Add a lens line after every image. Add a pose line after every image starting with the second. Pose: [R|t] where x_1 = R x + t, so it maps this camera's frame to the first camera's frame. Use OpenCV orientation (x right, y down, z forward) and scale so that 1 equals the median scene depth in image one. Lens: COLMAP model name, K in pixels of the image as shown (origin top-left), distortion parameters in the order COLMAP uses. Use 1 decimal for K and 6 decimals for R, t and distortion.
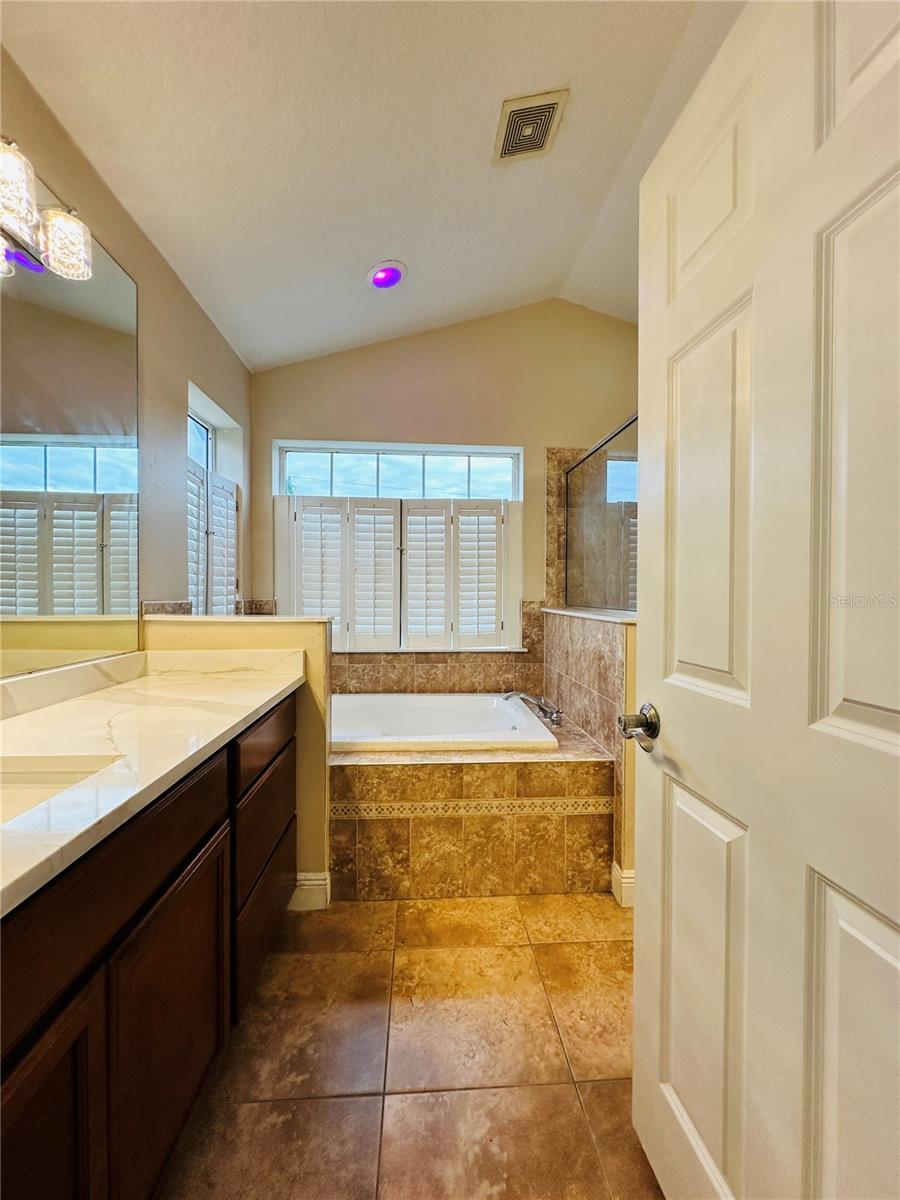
lens RADIAL K [[479.4, 0, 450.6], [0, 479.4, 599.6], [0, 0, 1]] dist [-0.002303, 0.000303]
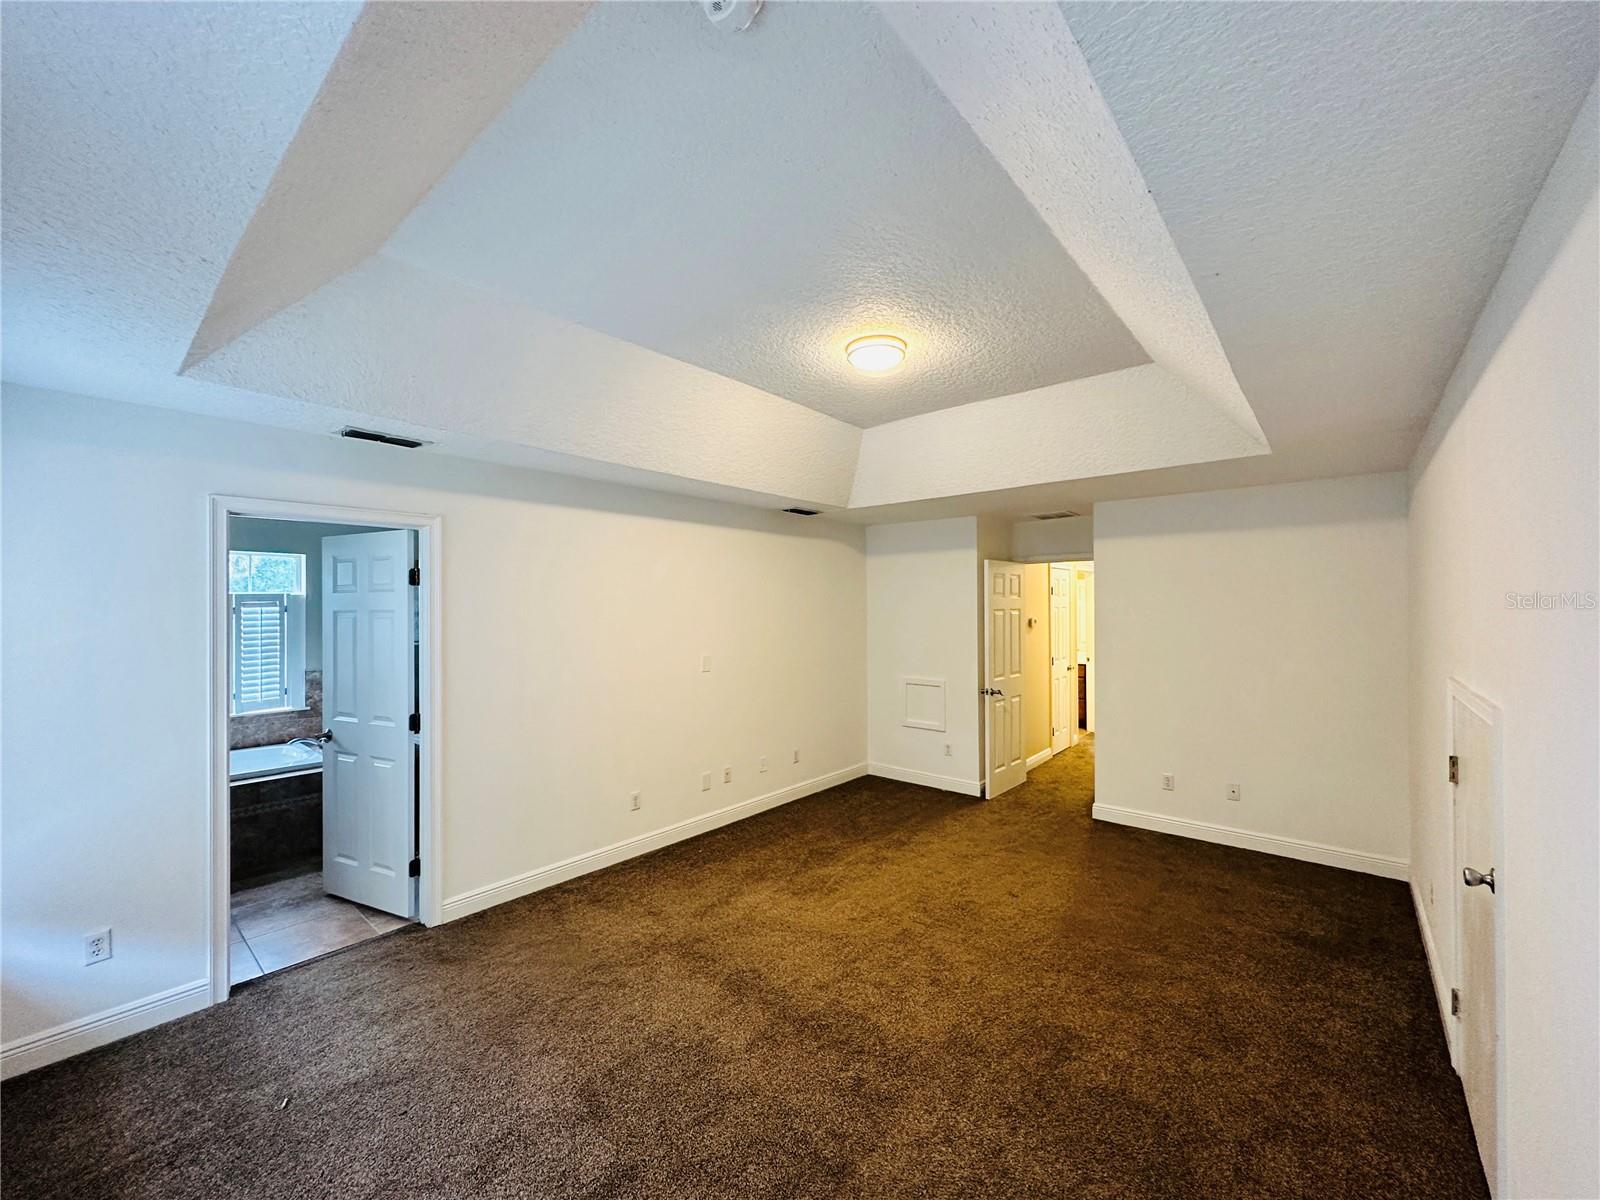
lens RADIAL K [[639.2, 0, 798.4], [0, 639.2, 599.6], [0, 0, 1]] dist [-0.002303, 0.000303]
pose [[0.696904, -0.003319, 0.717157, -0.254772], [0.015726, 0.999820, -0.010654, -0.240184], [-0.716992, 0.018703, 0.696830, -1.881214]]
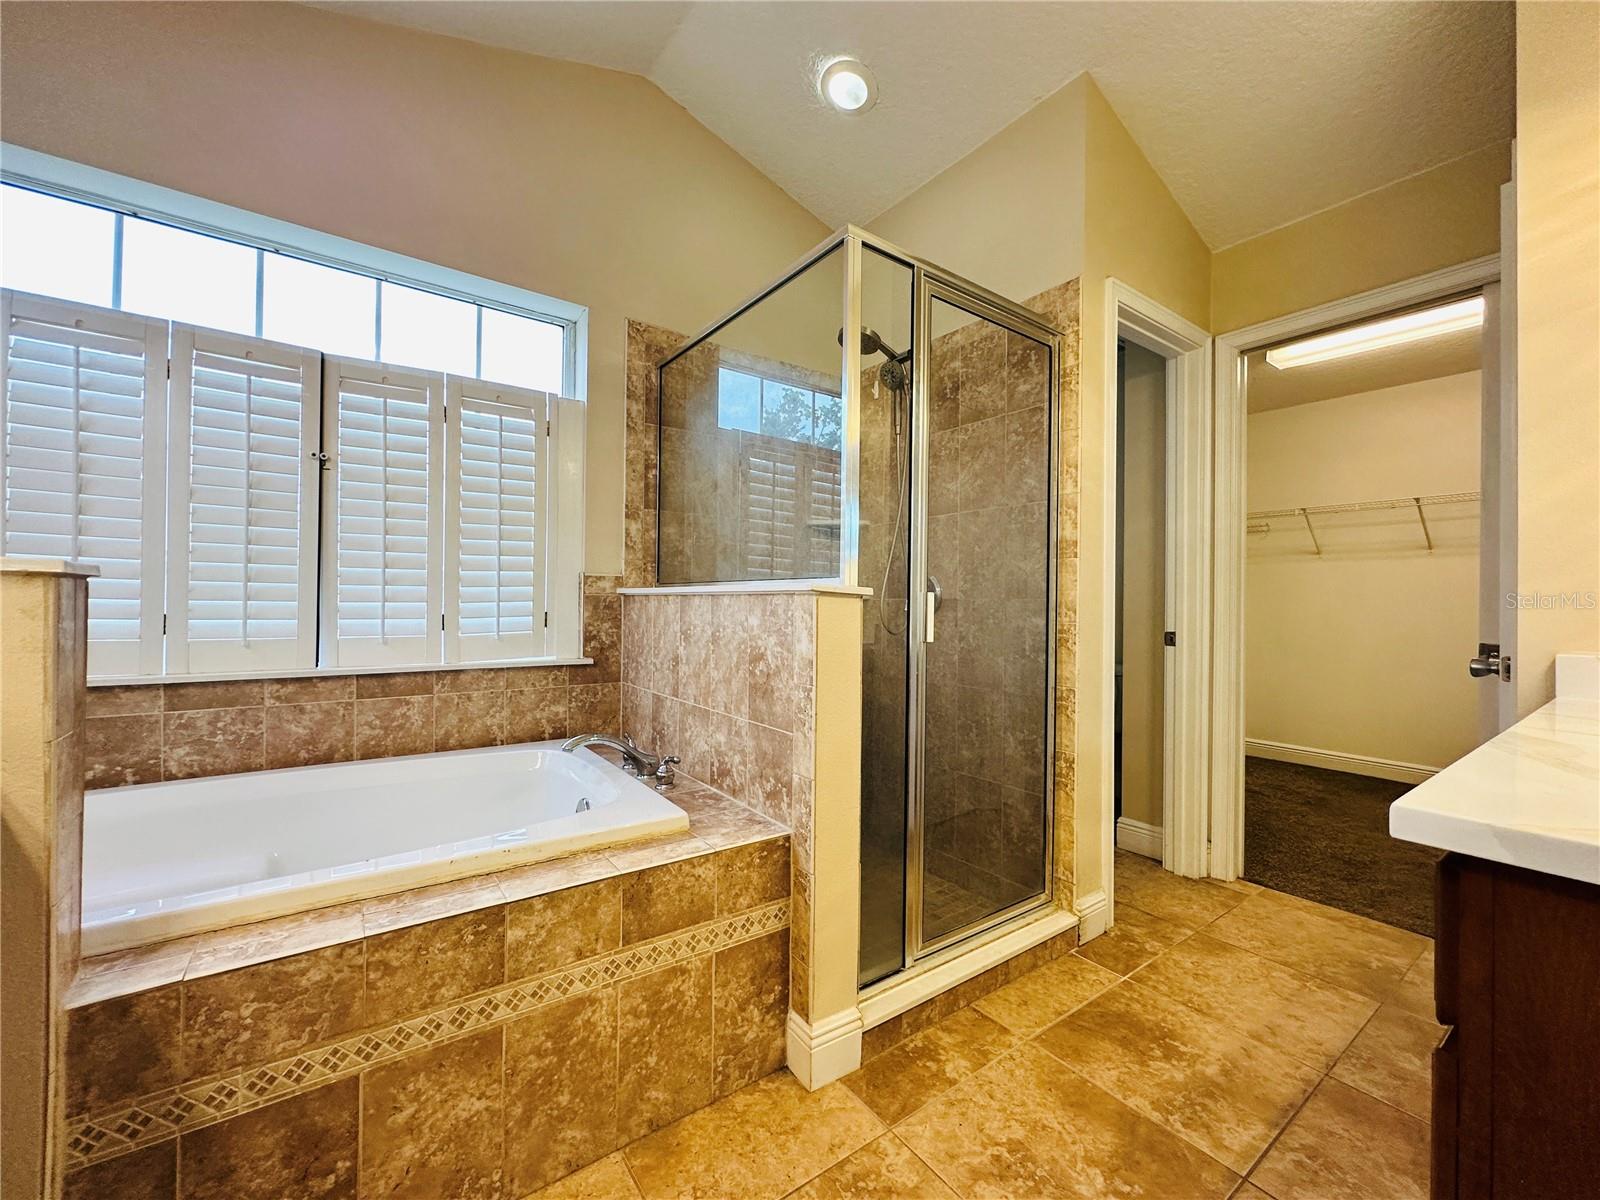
lens RADIAL K [[639.2, 0, 798.4], [0, 639.2, 599.6], [0, 0, 1]] dist [-0.002303, 0.000303]
pose [[0.847699, 0.008452, 0.530410, -0.058267], [-0.001018, 0.999897, -0.014307, 0.065891], [-0.530476, 0.011588, 0.847621, 0.339763]]
